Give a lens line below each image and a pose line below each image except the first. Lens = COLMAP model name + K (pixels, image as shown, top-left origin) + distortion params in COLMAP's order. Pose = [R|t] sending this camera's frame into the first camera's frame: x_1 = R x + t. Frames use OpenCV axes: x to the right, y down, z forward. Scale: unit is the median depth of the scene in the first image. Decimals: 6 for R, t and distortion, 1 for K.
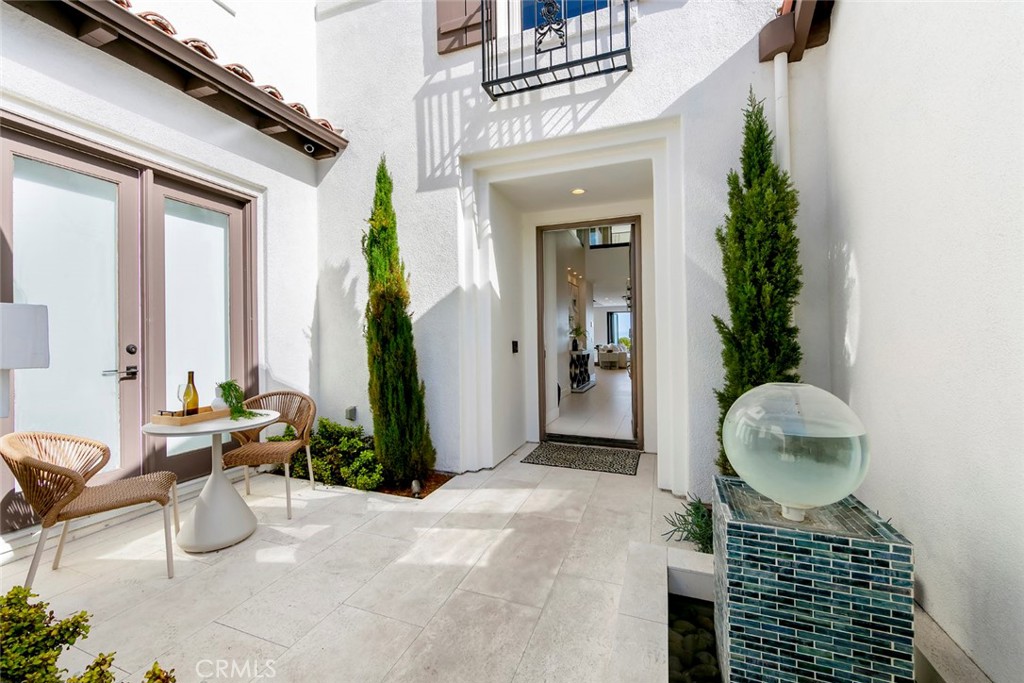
lens RADIAL K [[405.1, 0, 512.0], [0, 405.1, 341.5], [0, 0, 1]] dist [0.000366, 0.000077]
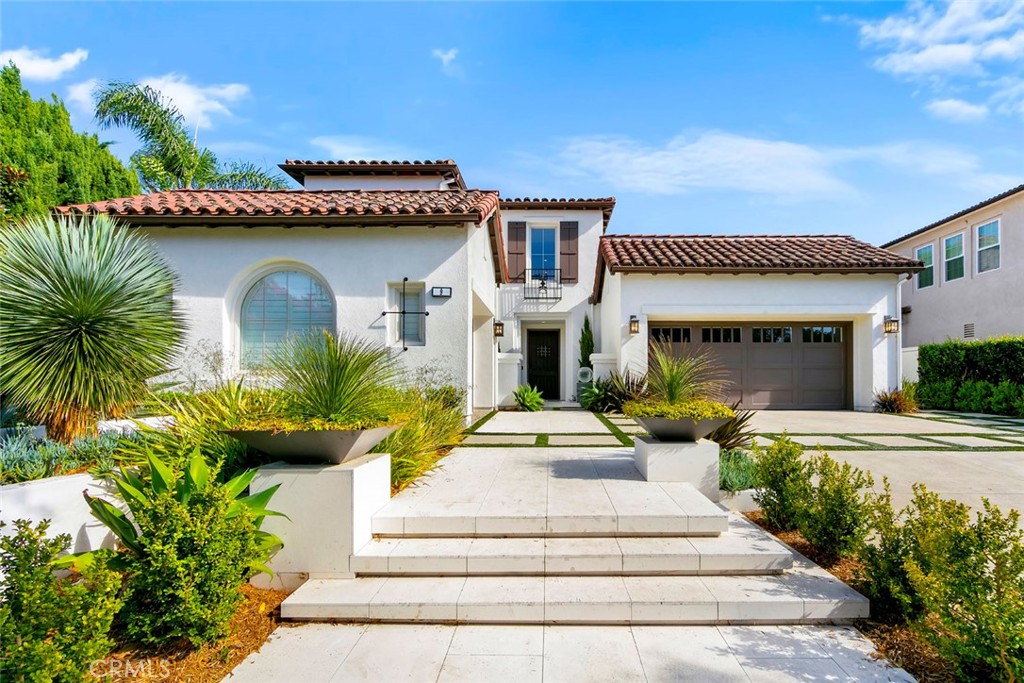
lens RADIAL K [[405.1, 0, 512.0], [0, 405.1, 341.5], [0, 0, 1]] dist [0.000366, 0.000077]
pose [[0.934870, 0.006251, 0.354935, -1.612818], [-0.004878, 0.999977, -0.004762, -0.208326], [-0.354956, 0.002721, 0.934879, -2.647010]]
